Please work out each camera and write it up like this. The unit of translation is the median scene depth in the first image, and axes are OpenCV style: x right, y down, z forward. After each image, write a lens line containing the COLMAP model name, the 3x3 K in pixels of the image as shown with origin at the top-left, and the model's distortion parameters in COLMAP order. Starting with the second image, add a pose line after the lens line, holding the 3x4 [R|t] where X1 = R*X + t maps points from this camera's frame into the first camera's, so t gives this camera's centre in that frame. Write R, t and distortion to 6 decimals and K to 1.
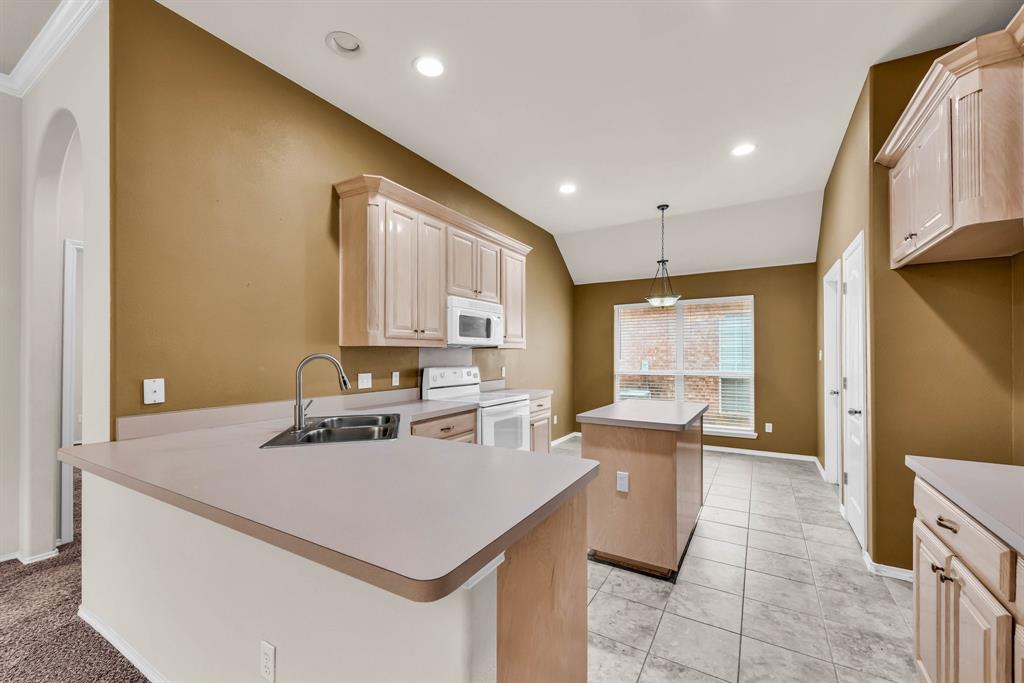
lens RADIAL K [[398.0, 0, 489.4], [0, 398.0, 353.9], [0, 0, 1]] dist [0.003983, -0.001251]
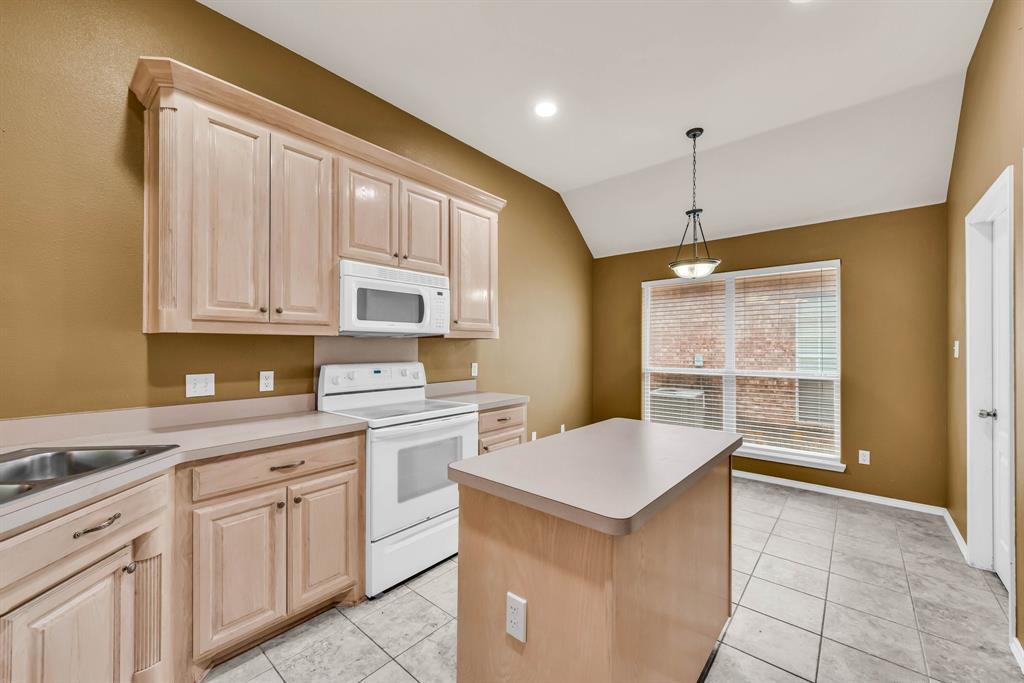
lens RADIAL K [[398.0, 0, 504.9], [0, 398.0, 345.3], [0, 0, 1]] dist [0.003983, -0.001251]
pose [[0.991978, 0.002944, -0.126380, 0.233432], [-0.002959, 0.999996, 0.000073, -0.001122], [0.126379, 0.000301, 0.991982, 0.324140]]
